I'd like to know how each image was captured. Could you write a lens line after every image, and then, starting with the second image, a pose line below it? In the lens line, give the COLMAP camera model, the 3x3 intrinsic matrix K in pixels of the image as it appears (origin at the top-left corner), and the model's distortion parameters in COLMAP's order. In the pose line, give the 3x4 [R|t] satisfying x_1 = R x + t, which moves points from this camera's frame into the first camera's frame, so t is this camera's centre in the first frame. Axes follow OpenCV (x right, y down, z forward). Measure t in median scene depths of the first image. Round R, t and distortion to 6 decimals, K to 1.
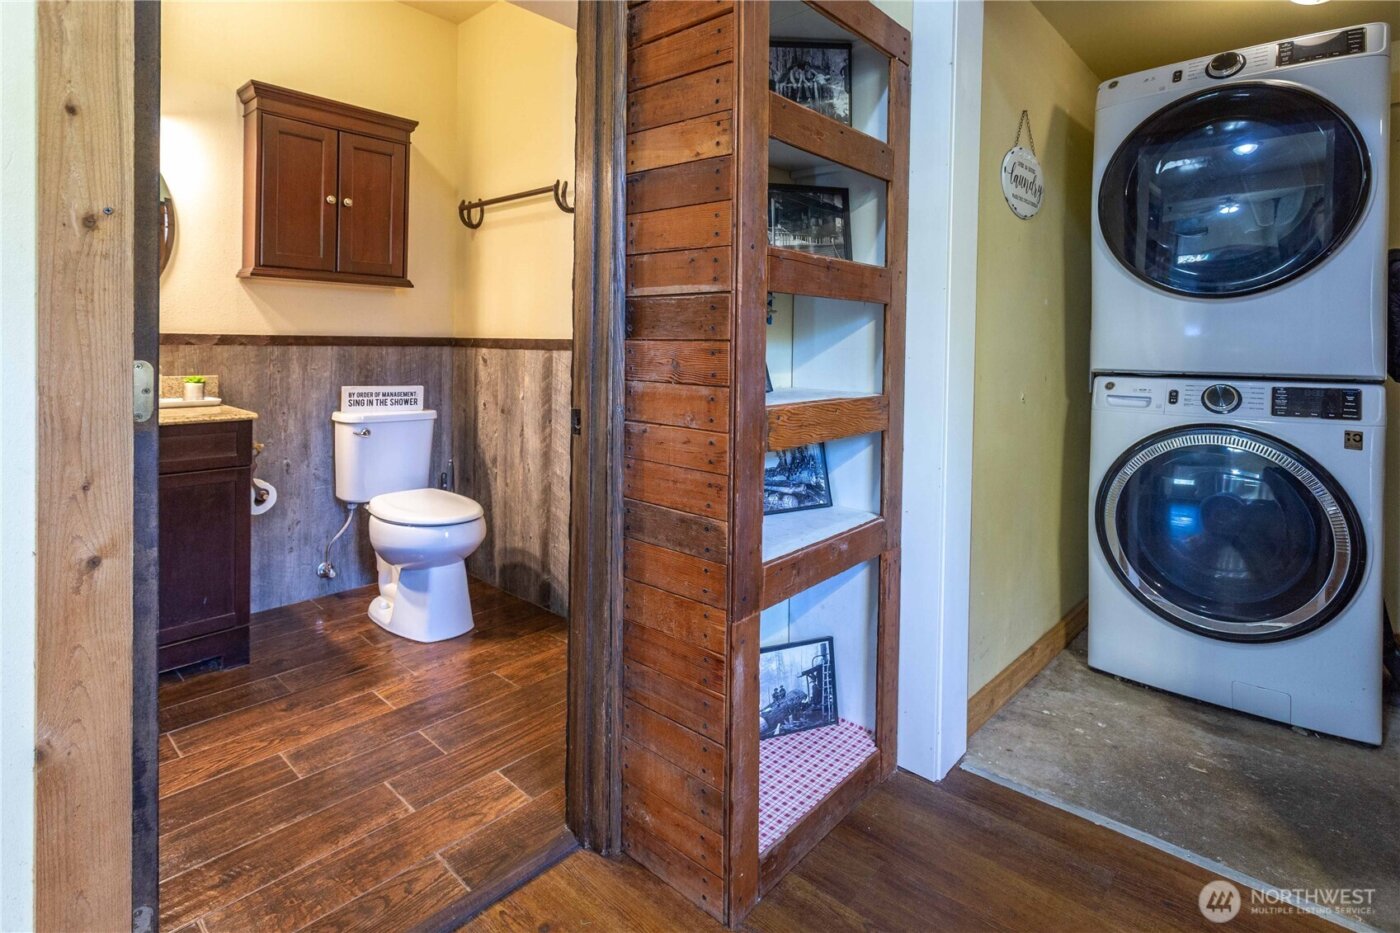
lens RADIAL K [[647.7, 0, 721.8], [0, 647.7, 352.2], [0, 0, 1]] dist [0.001431, -0.000013]
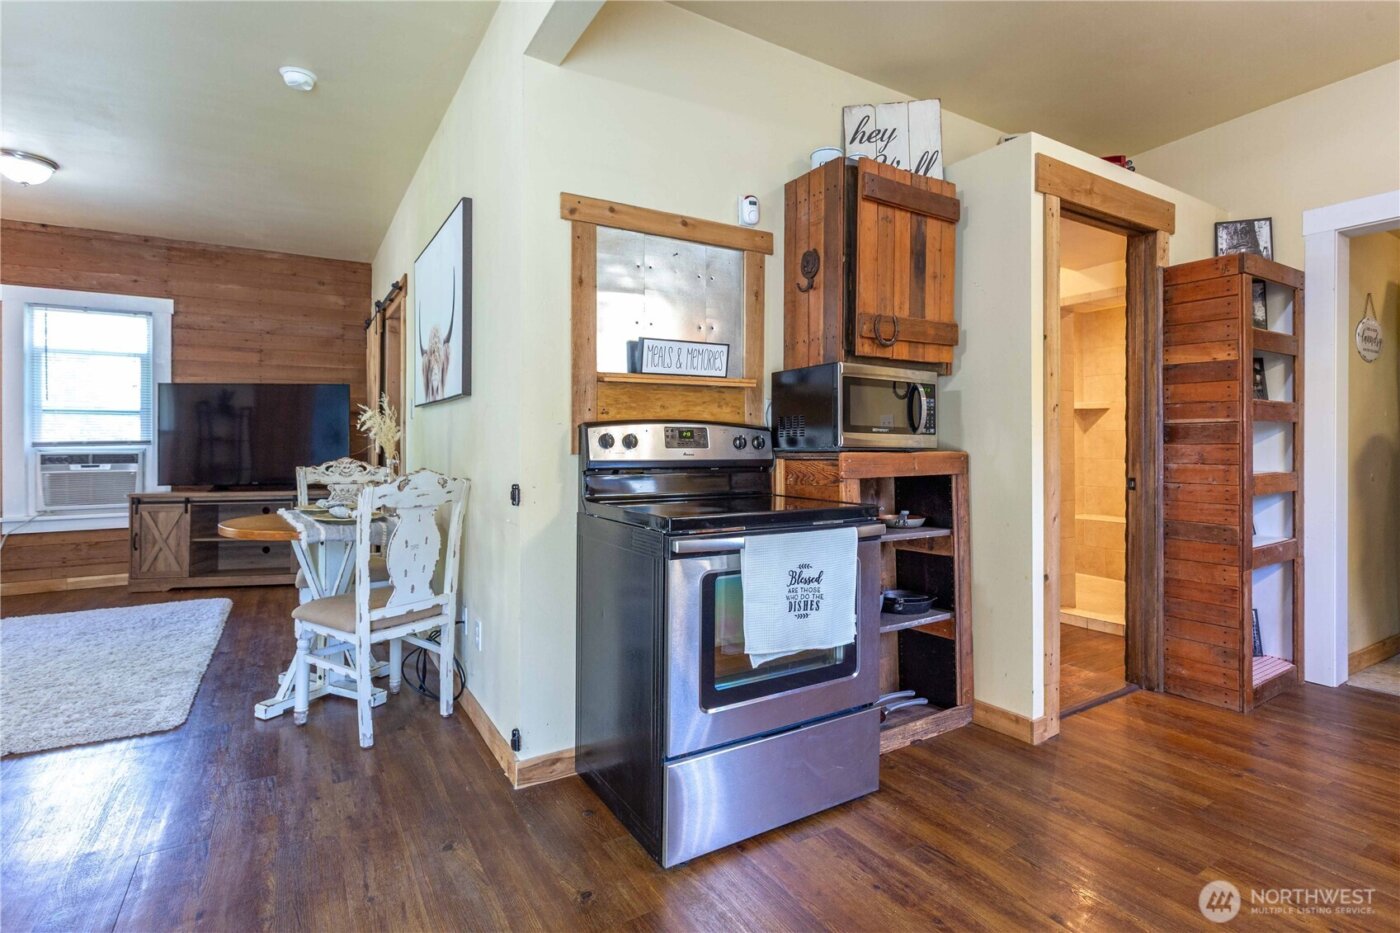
lens RADIAL K [[686.1, 0, 702.0], [0, 686.1, 444.9], [0, 0, 1]] dist [0.000319, 0.000257]
pose [[0.968221, -0.014034, -0.249704, -1.045105], [0.010358, 0.999818, -0.016028, 0.003949], [0.249883, 0.012932, 0.968190, -1.531817]]
